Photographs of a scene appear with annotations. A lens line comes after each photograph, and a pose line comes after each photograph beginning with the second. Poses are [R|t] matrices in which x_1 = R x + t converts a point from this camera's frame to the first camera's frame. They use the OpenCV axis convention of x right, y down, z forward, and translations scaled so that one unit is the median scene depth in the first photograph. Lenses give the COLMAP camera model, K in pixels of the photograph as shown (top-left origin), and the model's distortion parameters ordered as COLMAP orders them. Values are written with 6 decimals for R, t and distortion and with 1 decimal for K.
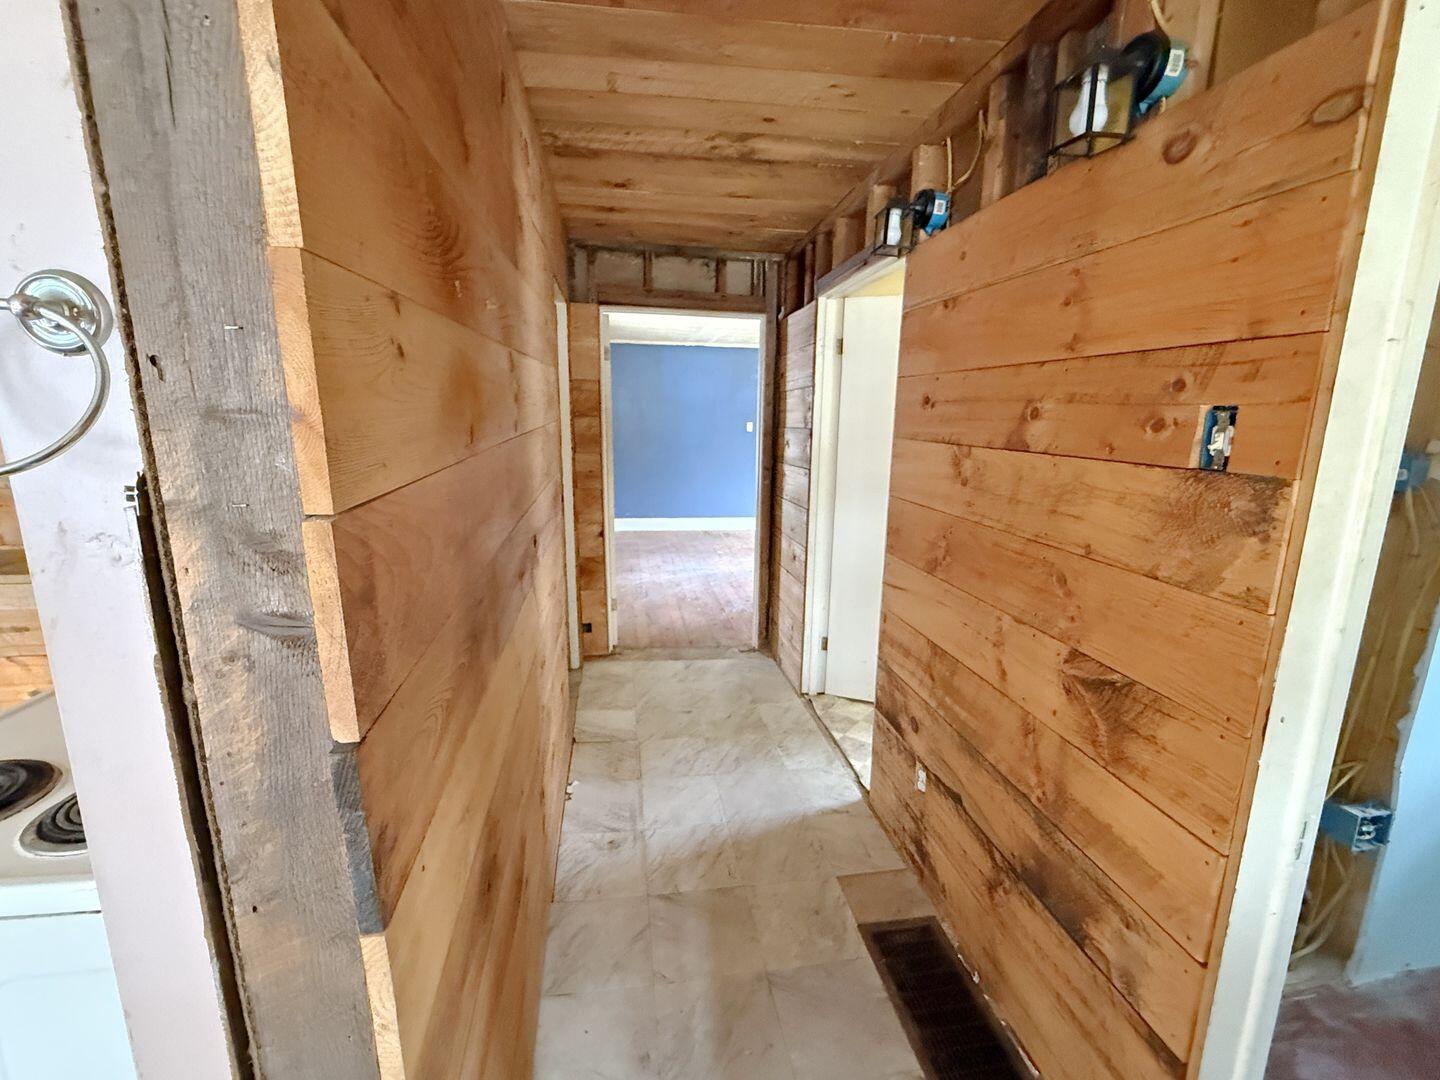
lens RADIAL K [[607.0, 0, 720.0], [0, 607.0, 540.0], [0, 0, 1]] dist [-0.002720, -0.000497]
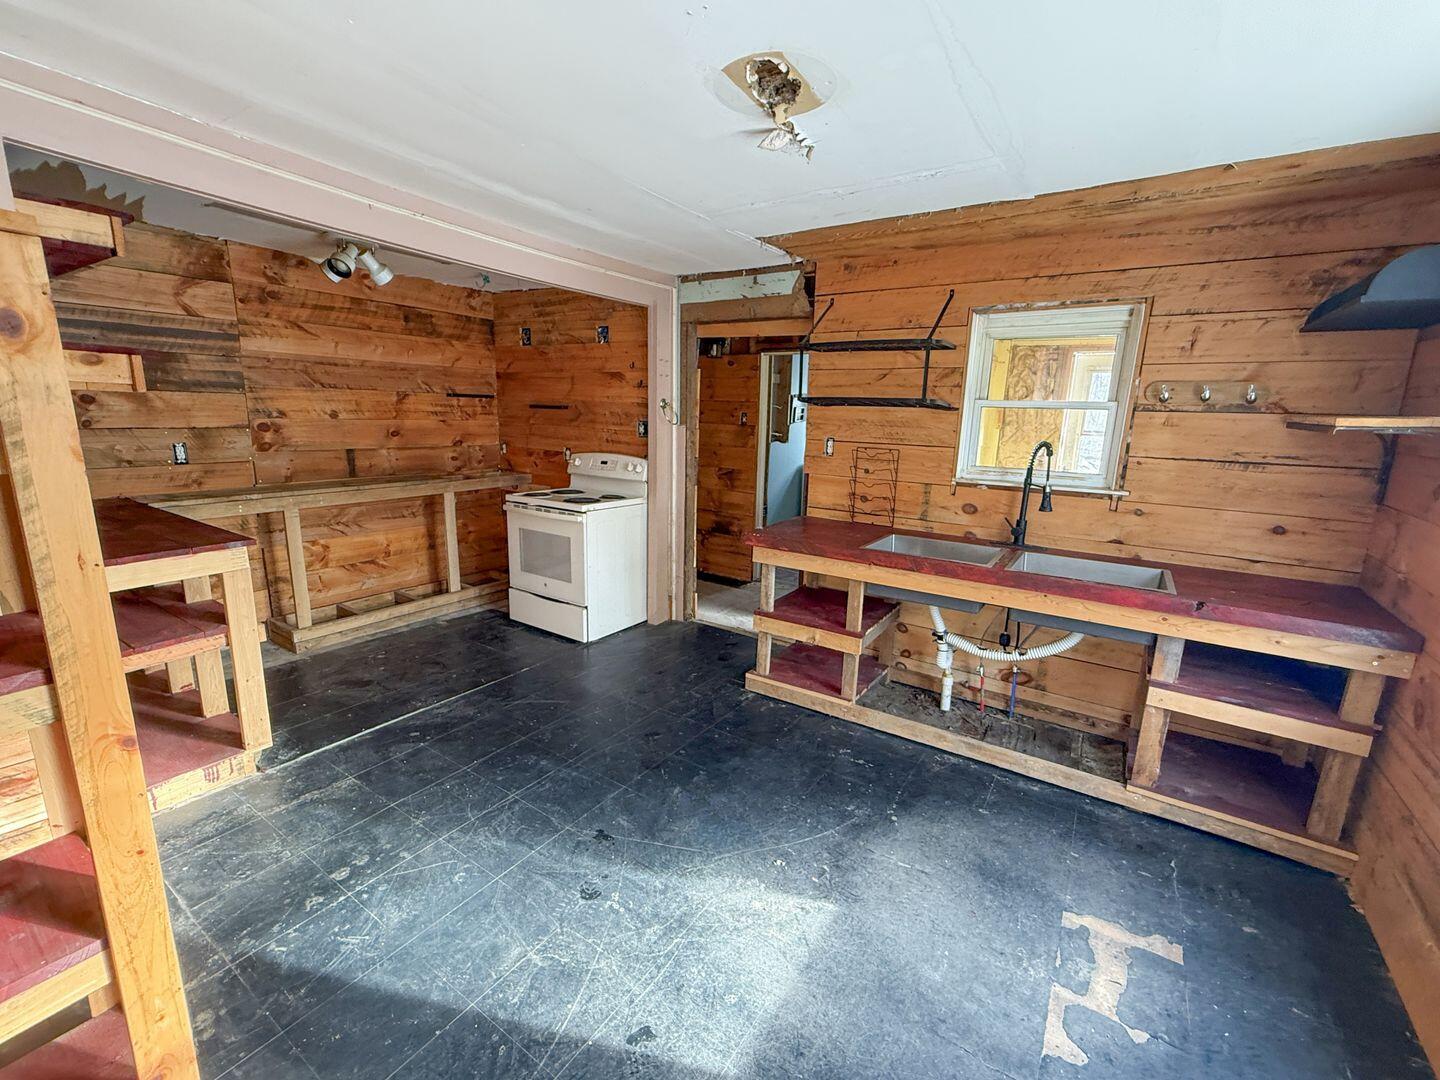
lens RADIAL K [[607.0, 0, 720.0], [0, 607.0, 540.0], [0, 0, 1]] dist [-0.002720, -0.000497]
pose [[0.673953, -0.143892, 0.724625, -2.533866], [0.119762, 0.989154, 0.085034, 0.310542], [-0.729002, 0.029474, 0.683877, -1.878926]]
